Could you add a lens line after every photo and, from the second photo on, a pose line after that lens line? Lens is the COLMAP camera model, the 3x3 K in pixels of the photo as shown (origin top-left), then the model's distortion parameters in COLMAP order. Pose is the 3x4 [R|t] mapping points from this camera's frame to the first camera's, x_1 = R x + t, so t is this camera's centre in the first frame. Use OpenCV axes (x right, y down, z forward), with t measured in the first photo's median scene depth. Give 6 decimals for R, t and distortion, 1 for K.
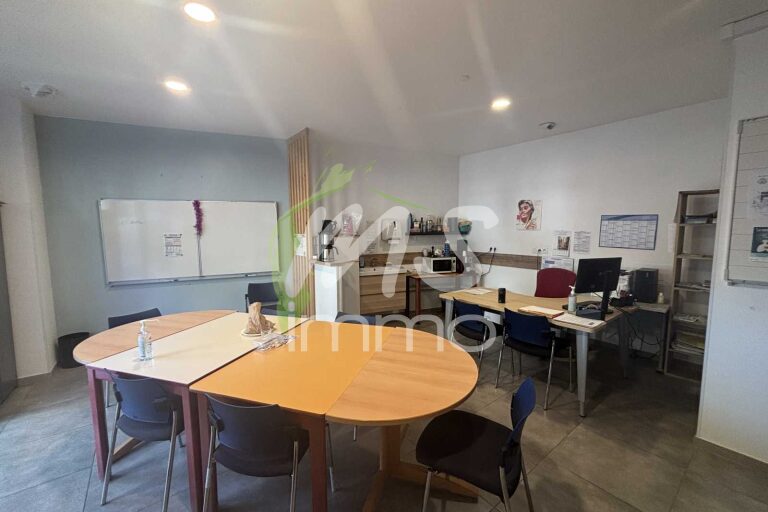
lens RADIAL K [[298.5, 0, 383.3], [0, 298.5, 256.6], [0, 0, 1]] dist [-0.002651, -0.000133]
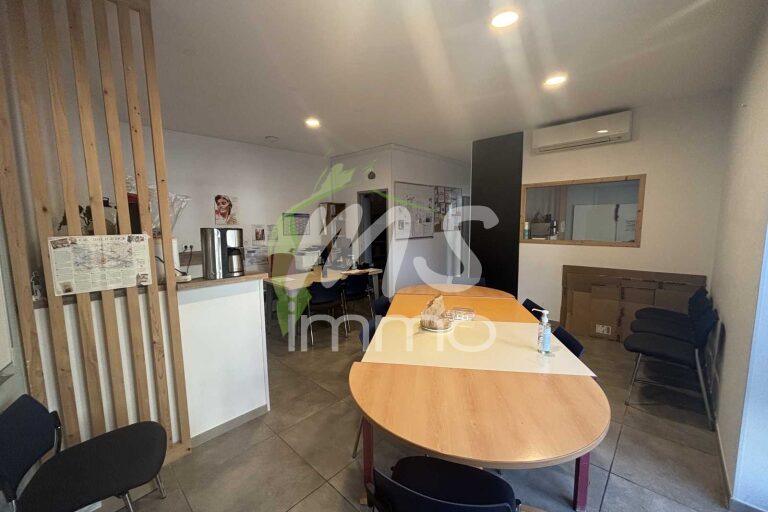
lens RADIAL K [[298.5, 0, 383.1], [0, 298.5, 253.9], [0, 0, 1]] dist [-0.002651, -0.000133]
pose [[-0.160330, -0.111345, 0.980763, -0.654406], [0.099301, 0.986757, 0.128259, -0.069802], [-0.982056, 0.117955, -0.147151, 0.647595]]
